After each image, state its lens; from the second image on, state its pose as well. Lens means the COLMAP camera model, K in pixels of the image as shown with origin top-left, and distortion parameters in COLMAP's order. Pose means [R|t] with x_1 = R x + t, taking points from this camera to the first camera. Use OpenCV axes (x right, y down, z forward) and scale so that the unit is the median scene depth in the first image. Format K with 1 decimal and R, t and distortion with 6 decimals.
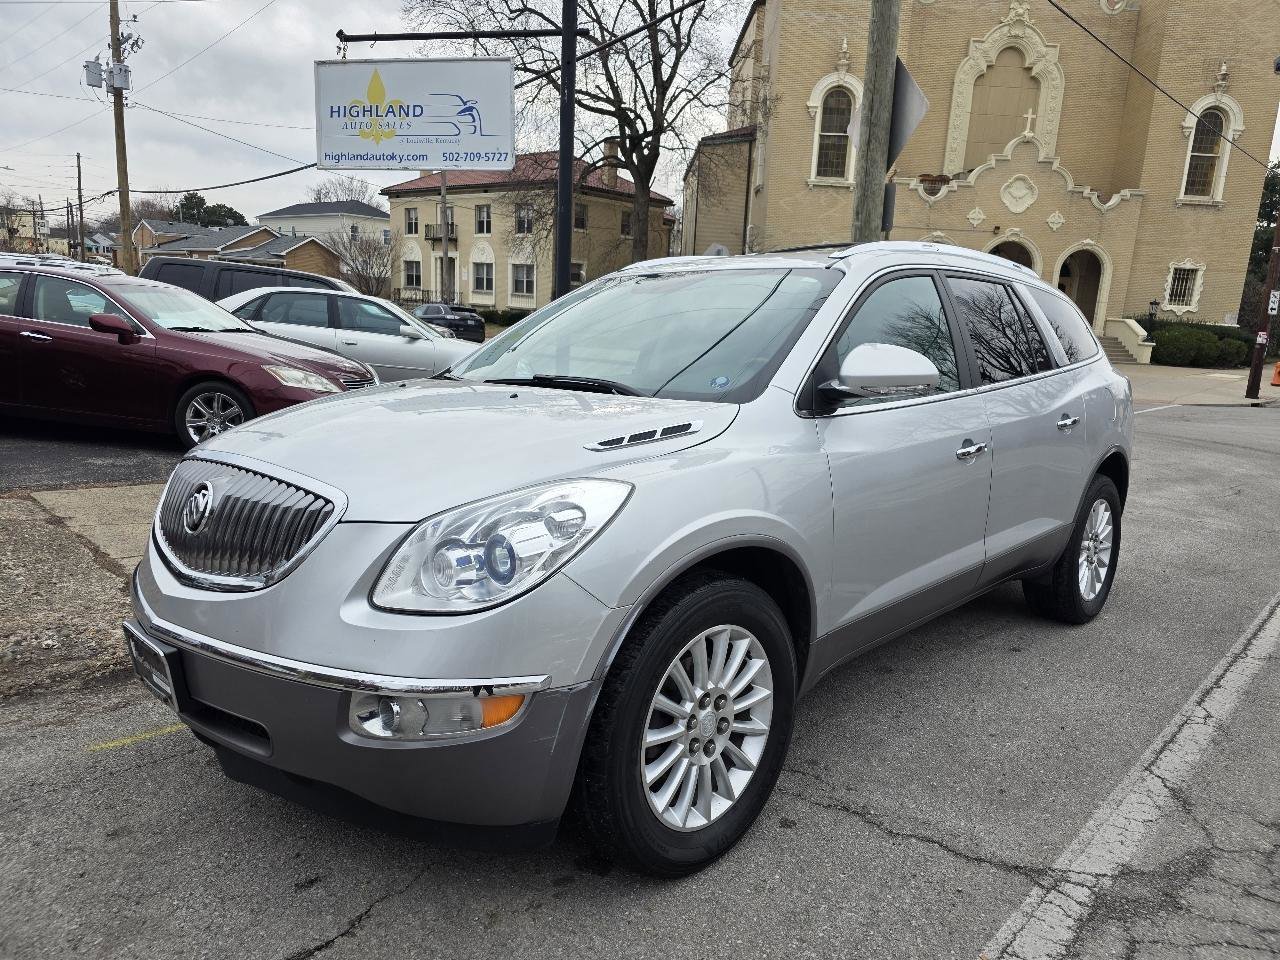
lens RADIAL K [[853.1, 0, 647.0], [0, 853.1, 492.3], [0, 0, 1]] dist [0.042488, -0.030715]
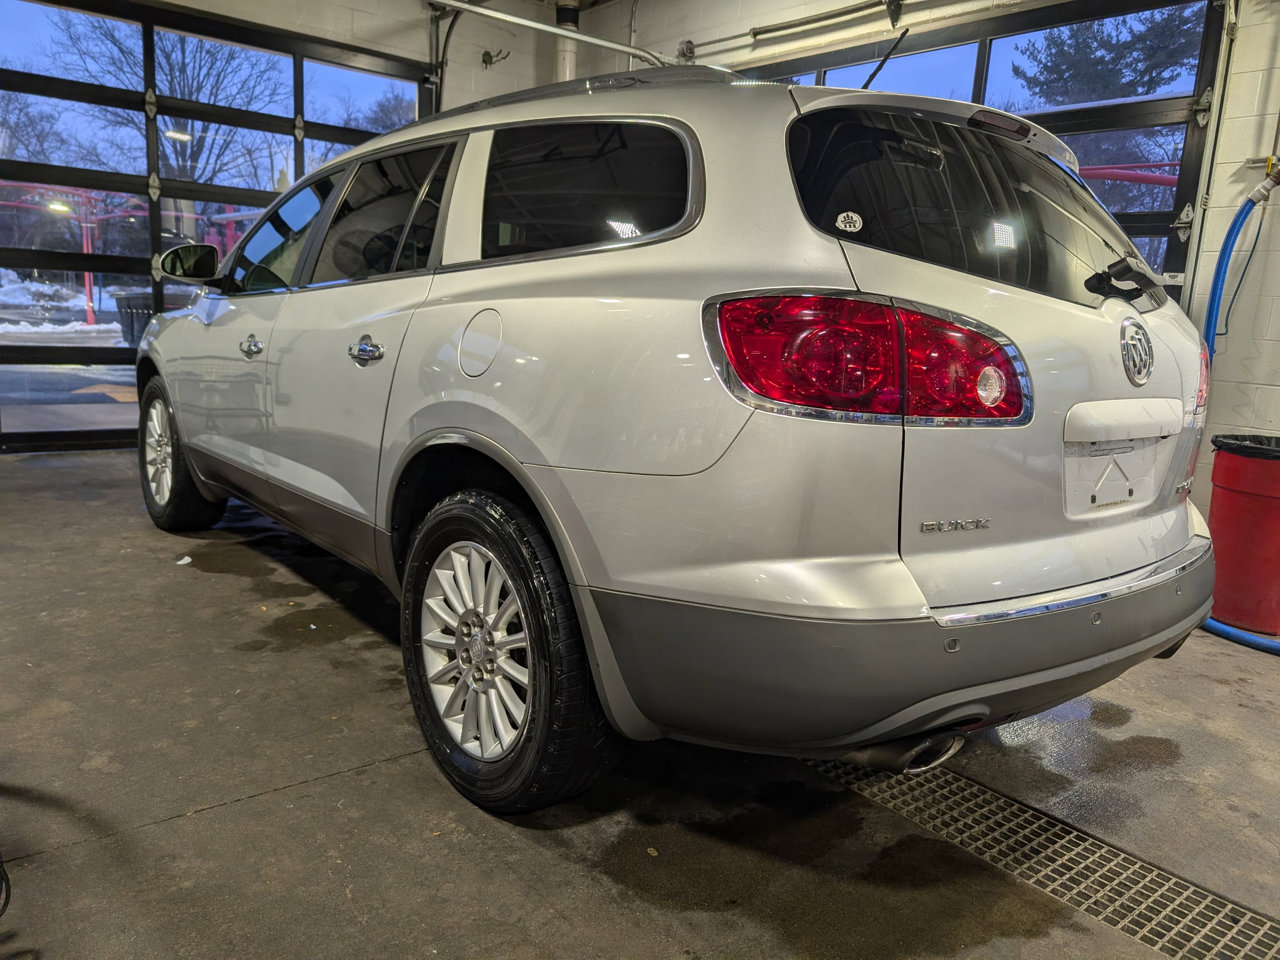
lens RADIAL K [[919.7, 0, 642.6], [0, 919.7, 485.6], [0, 0, 1]] dist [0.015564, -0.008580]
pose [[-0.117694, 0.151641, -0.981404, 1.919934], [-0.223596, 0.958848, 0.174971, -0.252644], [0.967550, 0.240031, -0.078944, 2.154152]]
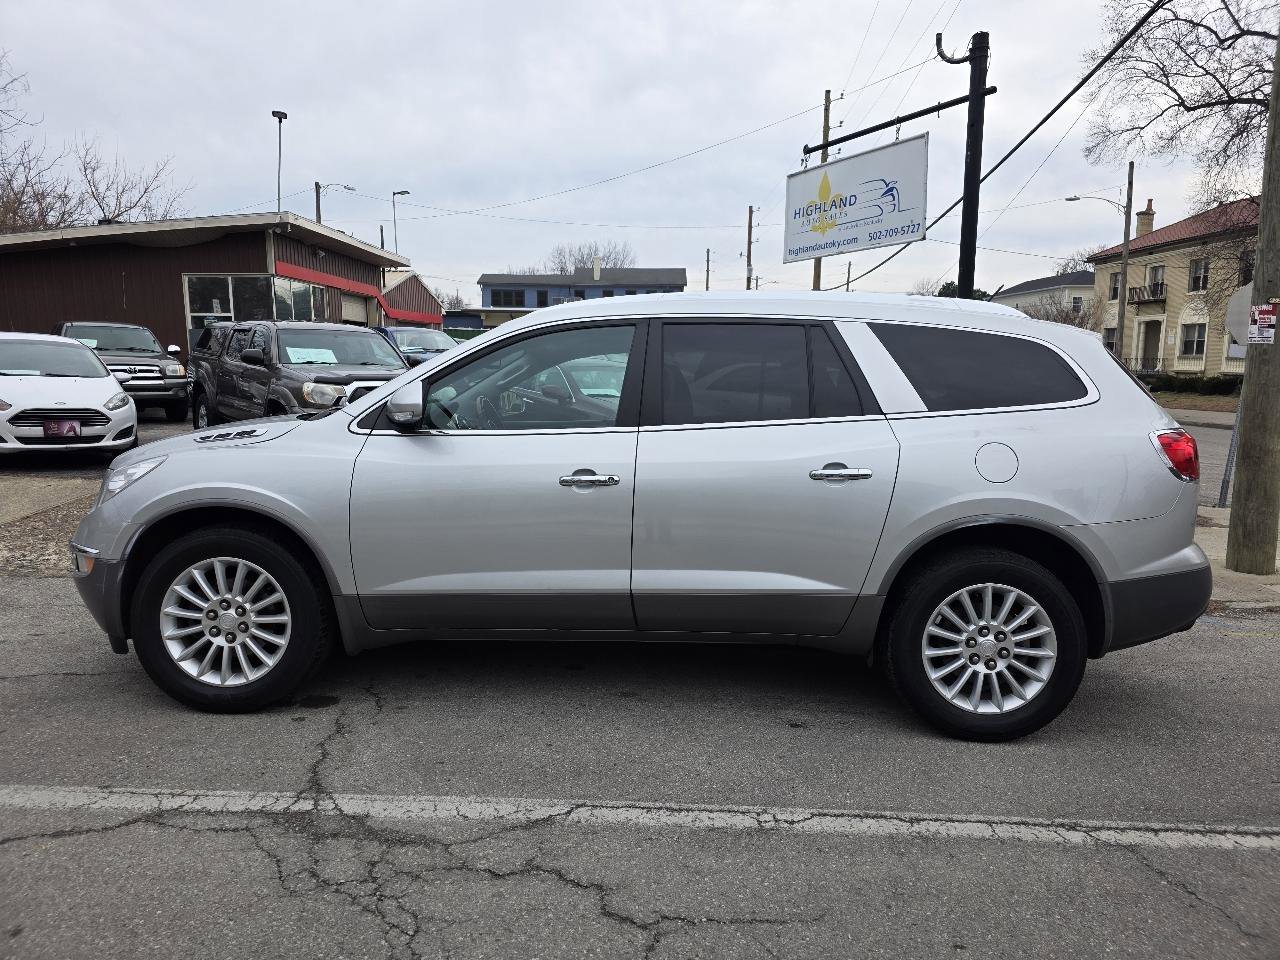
lens RADIAL K [[853.1, 0, 641.7], [0, 853.1, 482.0], [0, 0, 1]] dist [0.042488, -0.030715]
pose [[0.674493, 0.060980, -0.735758, 1.688476], [-0.132407, 0.990416, -0.039295, -0.019046], [0.726311, 0.123924, 0.676103, 0.443349]]
